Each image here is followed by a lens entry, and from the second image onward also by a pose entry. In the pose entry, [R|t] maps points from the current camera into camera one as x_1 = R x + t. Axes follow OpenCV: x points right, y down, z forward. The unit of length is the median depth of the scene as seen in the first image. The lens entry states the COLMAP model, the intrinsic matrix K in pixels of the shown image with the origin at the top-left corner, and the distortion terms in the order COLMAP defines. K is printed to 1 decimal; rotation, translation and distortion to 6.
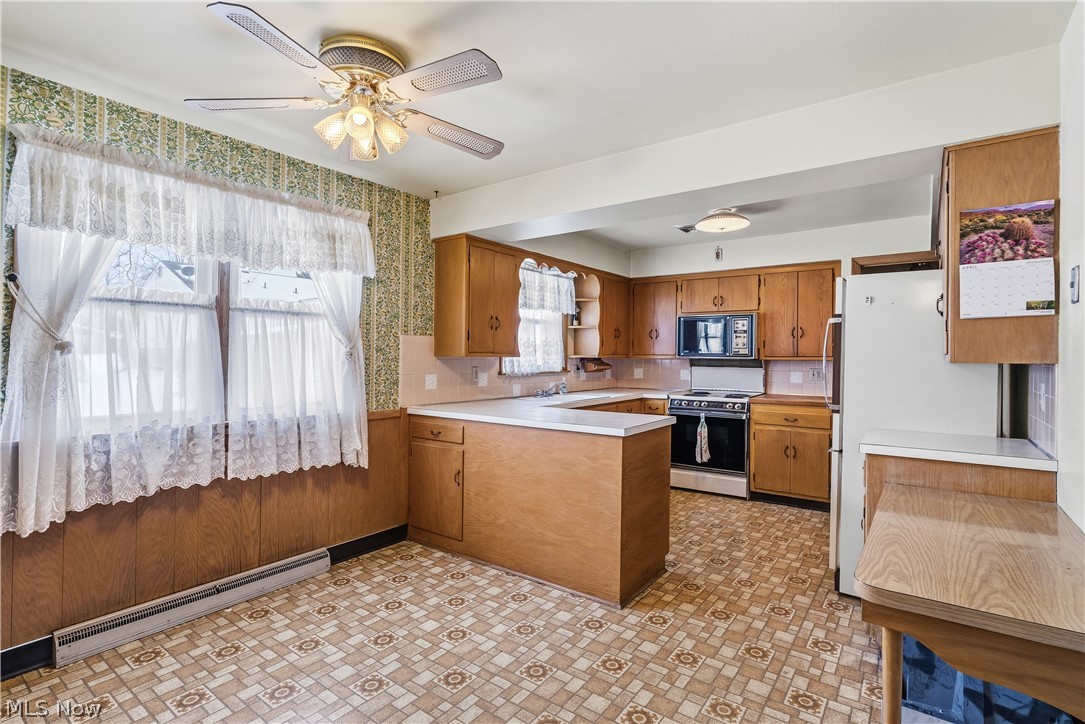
lens RADIAL K [[497.6, 0, 551.1], [0, 497.6, 361.2], [0, 0, 1]] dist [0.015238, -0.001087]
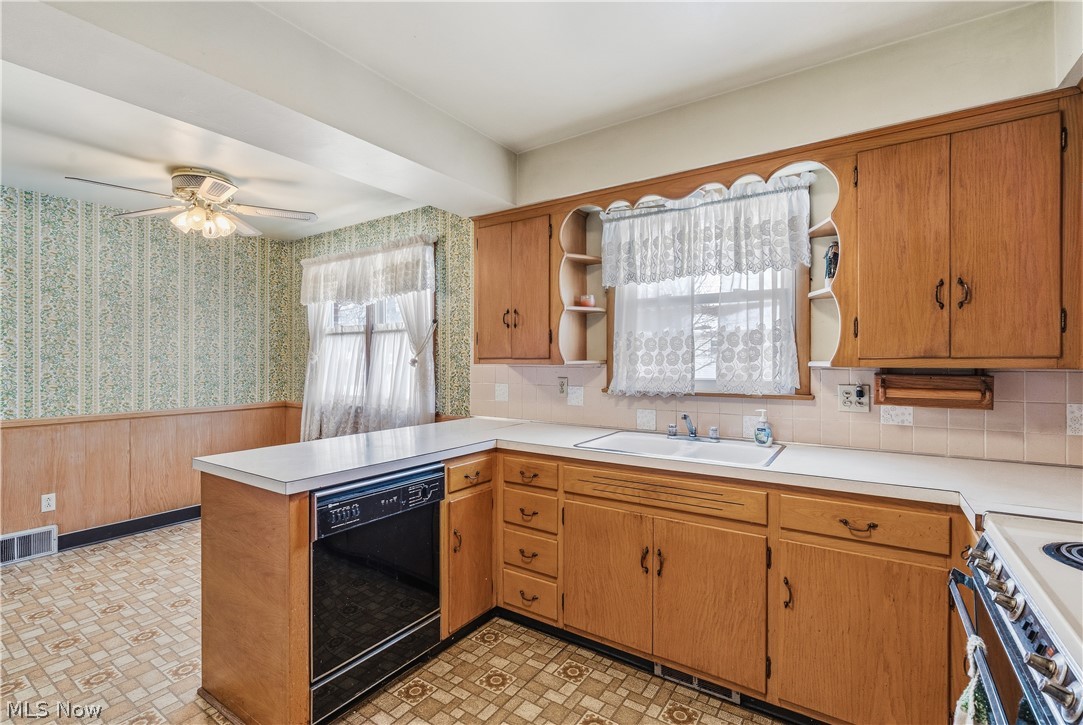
lens RADIAL K [[496.6, 0, 539.2], [0, 496.6, 363.0], [0, 0, 1]] dist [0.015238, -0.001087]
pose [[0.028658, -0.008335, -0.999555, 0.476277], [-0.015988, 0.999833, -0.008796, -0.002605], [0.999461, 0.016233, 0.028520, 0.770051]]
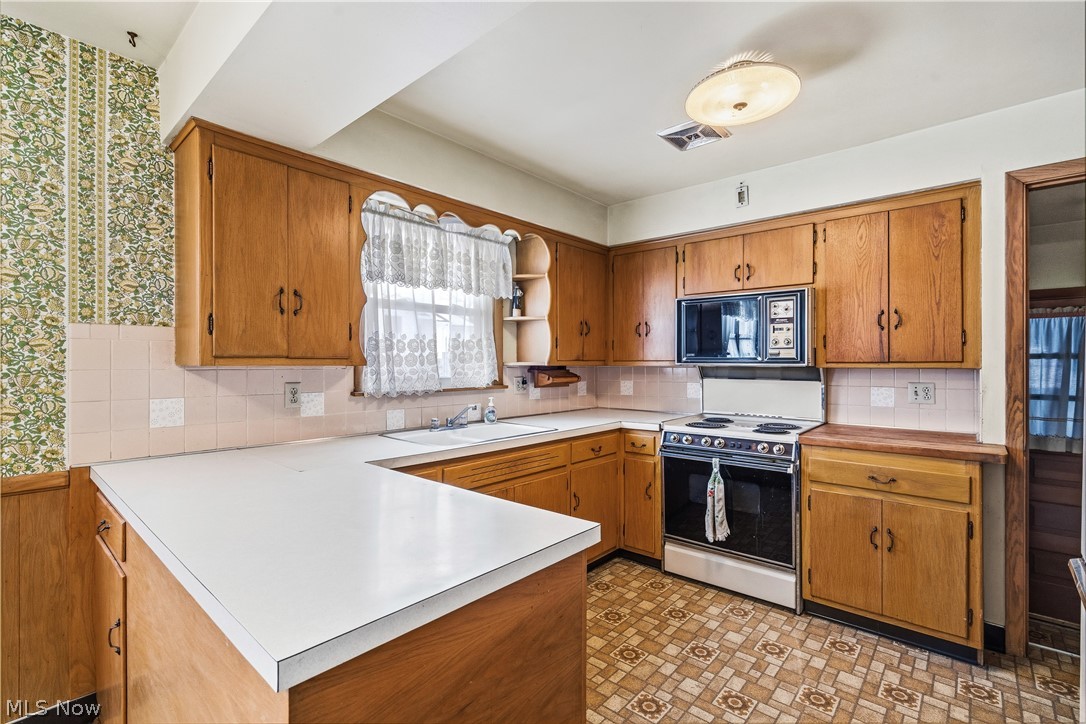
lens RADIAL K [[498.0, 0, 536.7], [0, 498.0, 358.5], [0, 0, 1]] dist [0.015238, -0.001087]
pose [[0.993738, -0.005967, -0.111574, 0.153905], [0.003674, 0.999778, -0.020747, -0.002730], [0.111673, 0.020207, 0.993540, 0.370995]]
